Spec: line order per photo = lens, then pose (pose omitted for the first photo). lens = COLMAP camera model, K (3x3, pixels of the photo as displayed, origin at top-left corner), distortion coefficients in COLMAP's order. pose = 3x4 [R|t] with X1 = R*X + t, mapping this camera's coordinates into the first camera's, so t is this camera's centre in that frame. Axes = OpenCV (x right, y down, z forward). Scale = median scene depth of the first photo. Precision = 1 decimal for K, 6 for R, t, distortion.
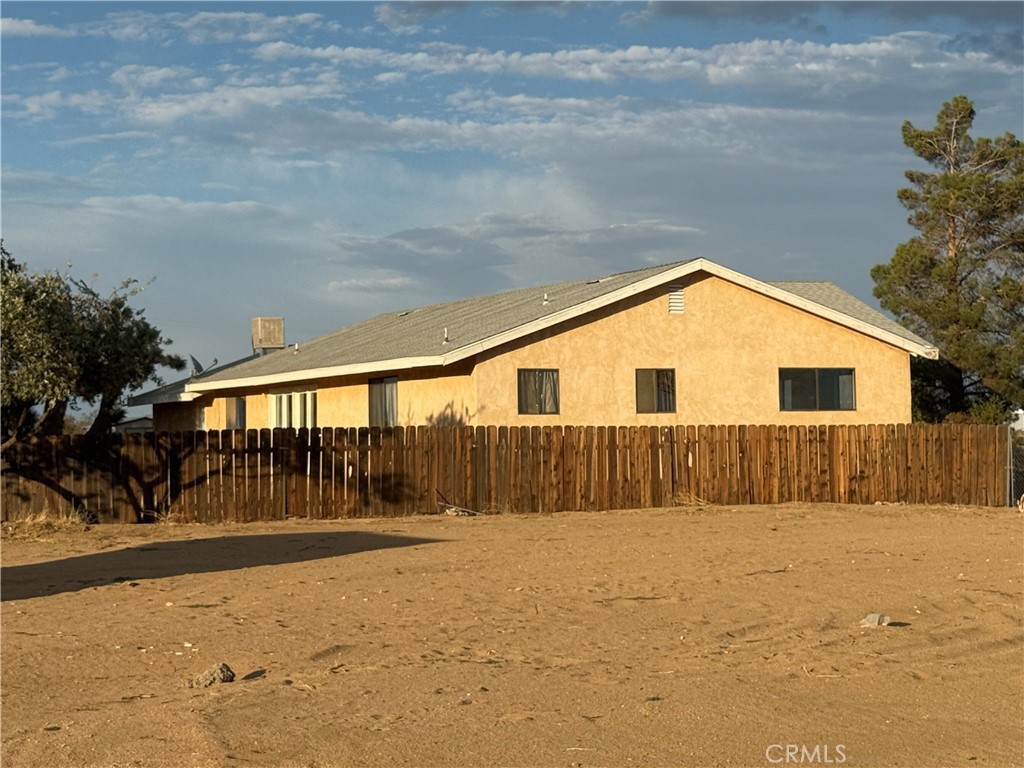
lens RADIAL K [[2177.1, 0, 510.9], [0, 2177.1, 377.6], [0, 0, 1]] dist [0.132002, 0.000000]
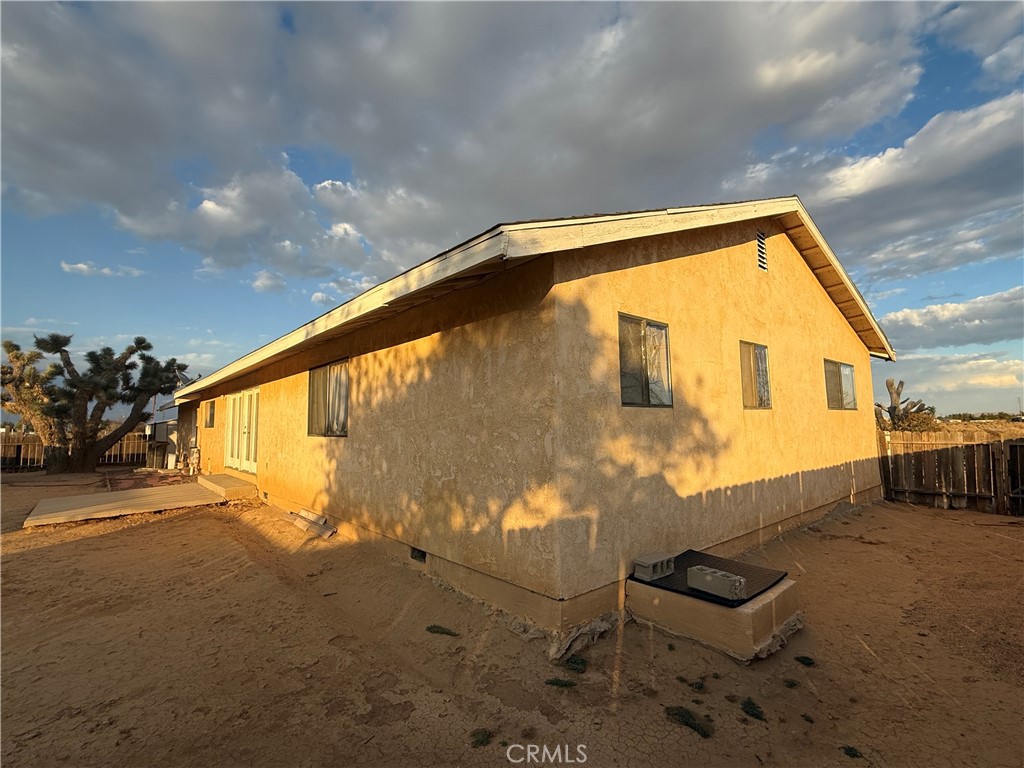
lens RADIAL K [[479.8, 0, 509.9], [0, 479.8, 379.9], [0, 0, 1]] dist [-0.001587, -0.000174]
pose [[0.958057, 0.027689, 0.285237, -0.049661], [-0.008056, 0.997530, -0.069776, 0.018518], [-0.286465, 0.064552, 0.955914, 0.890879]]
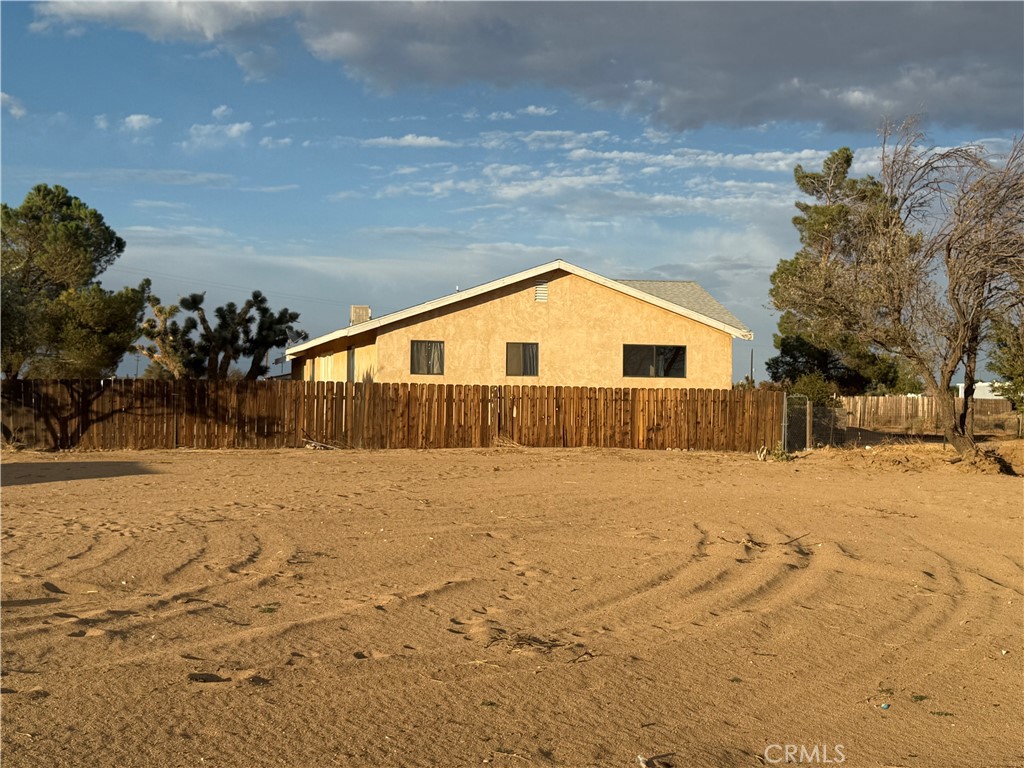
lens RADIAL K [[1320.9, 0, 509.8], [0, 1320.9, 387.0], [0, 0, 1]] dist [0.091983, 0.000000]
pose [[0.986219, 0.025465, -0.163473, 0.193807], [-0.021472, 0.999427, 0.026146, 0.002089], [0.164045, -0.022275, 0.986201, 0.203377]]
